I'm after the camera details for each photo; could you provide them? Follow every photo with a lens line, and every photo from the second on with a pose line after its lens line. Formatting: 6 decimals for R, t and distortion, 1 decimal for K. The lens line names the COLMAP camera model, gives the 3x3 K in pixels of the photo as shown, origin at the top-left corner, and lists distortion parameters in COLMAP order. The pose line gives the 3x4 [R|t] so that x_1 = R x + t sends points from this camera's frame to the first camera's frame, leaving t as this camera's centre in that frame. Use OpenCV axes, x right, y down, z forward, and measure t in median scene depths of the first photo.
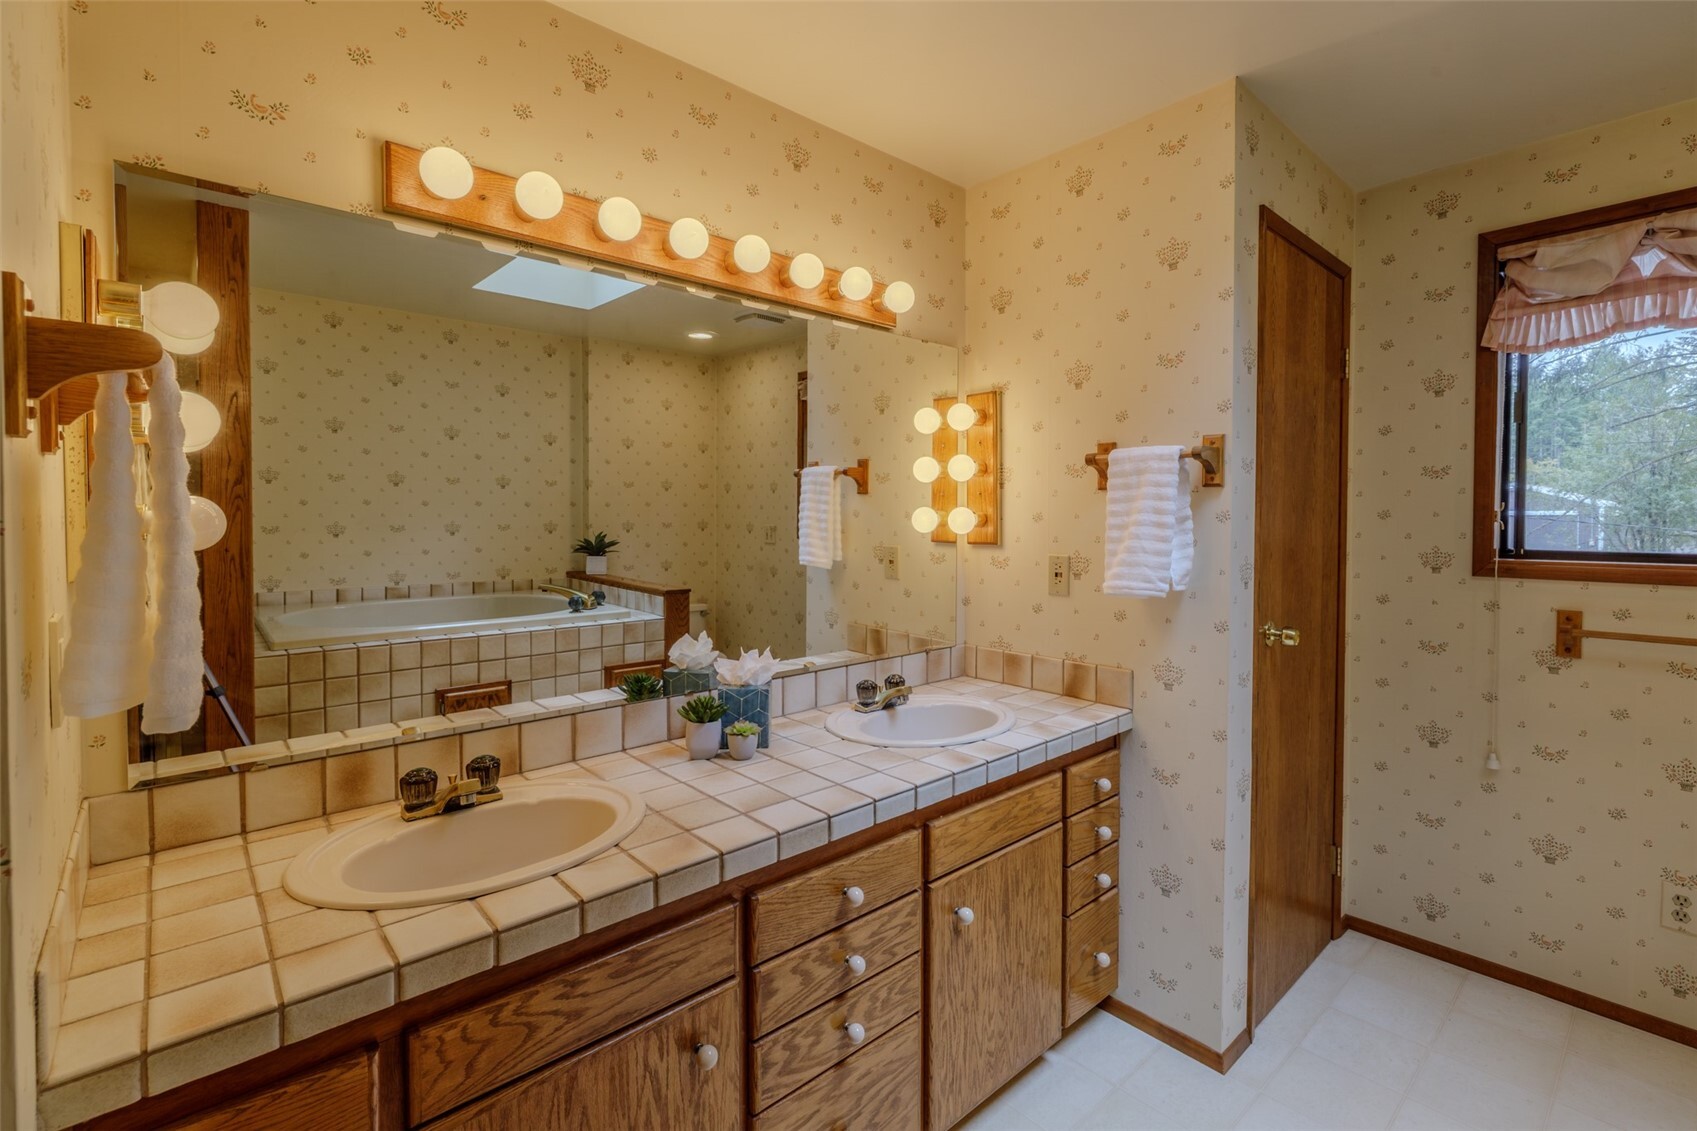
lens RADIAL K [[773.2, 0, 872.5], [0, 773.2, 533.7], [0, 0, 1]] dist [-0.004959, -0.000531]
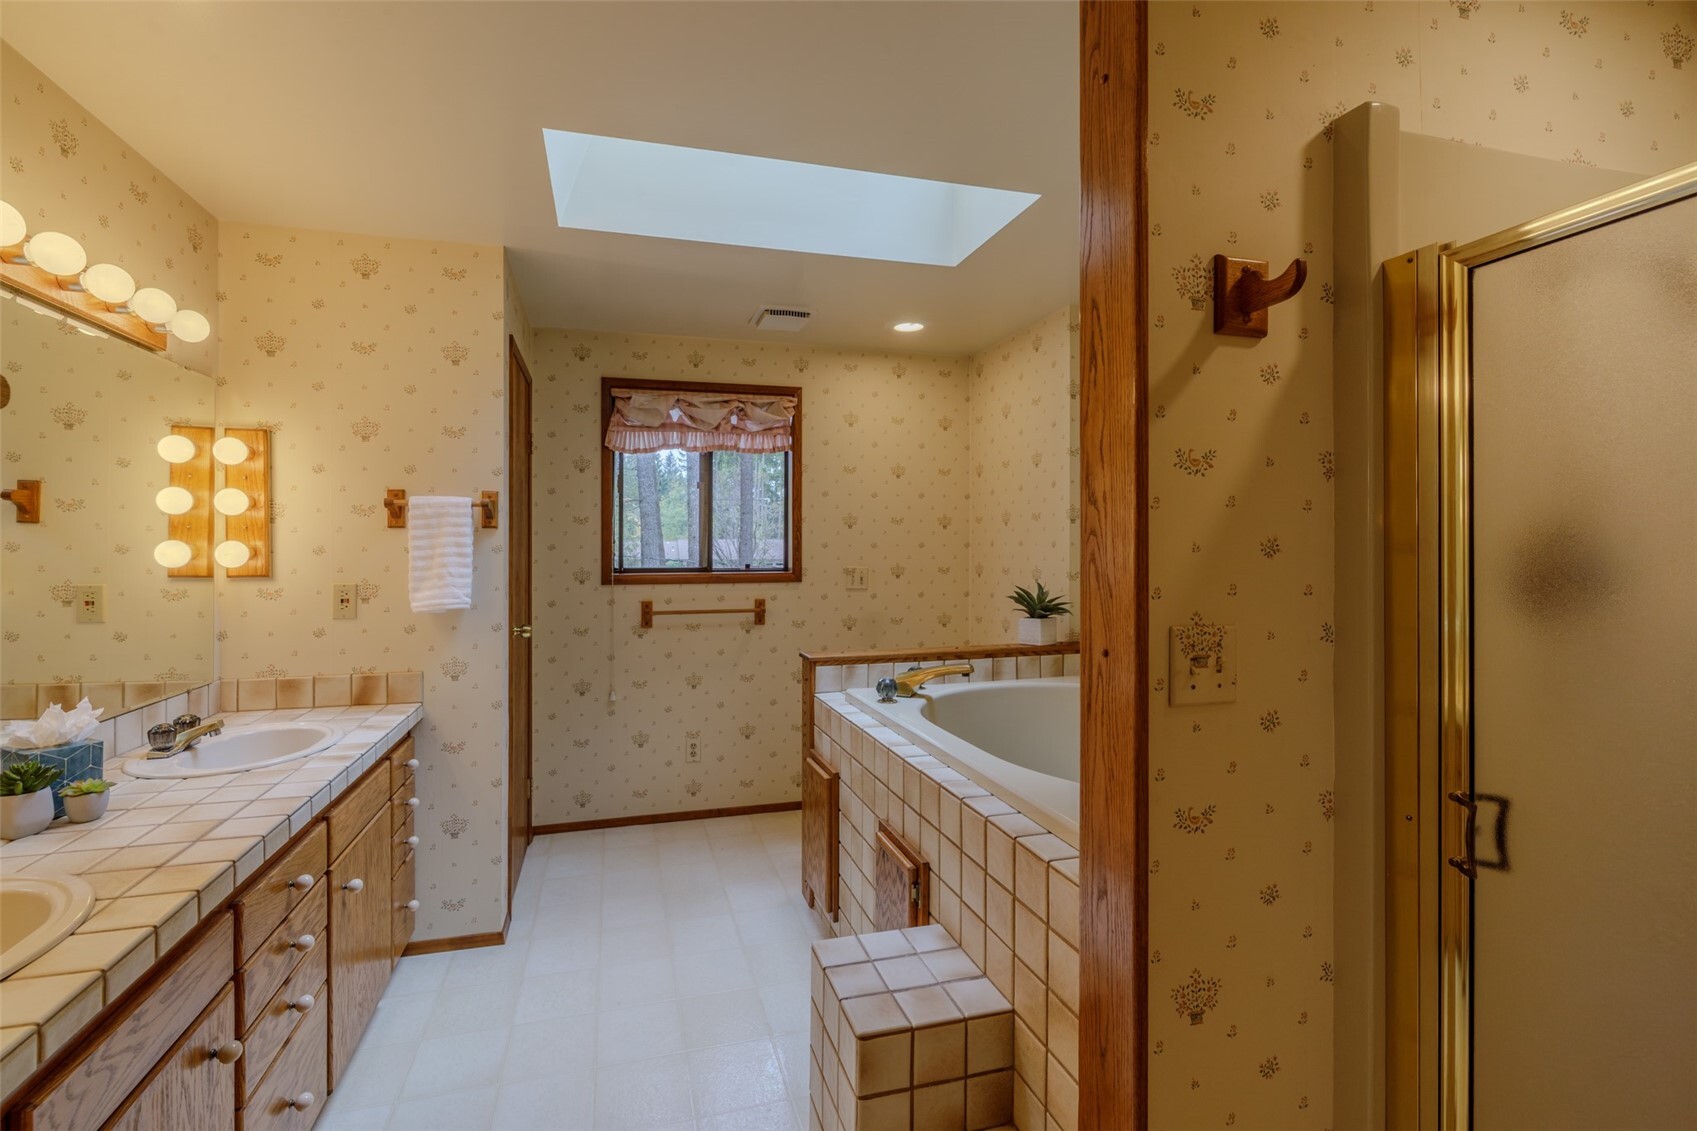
lens RADIAL K [[773.2, 0, 839.7], [0, 773.2, 556.7], [0, 0, 1]] dist [-0.004959, -0.000531]
pose [[0.417636, -0.012703, 0.908526, -0.519881], [0.022255, 0.999745, 0.003747, 0.000146], [-0.908342, 0.018654, 0.417812, -0.149685]]
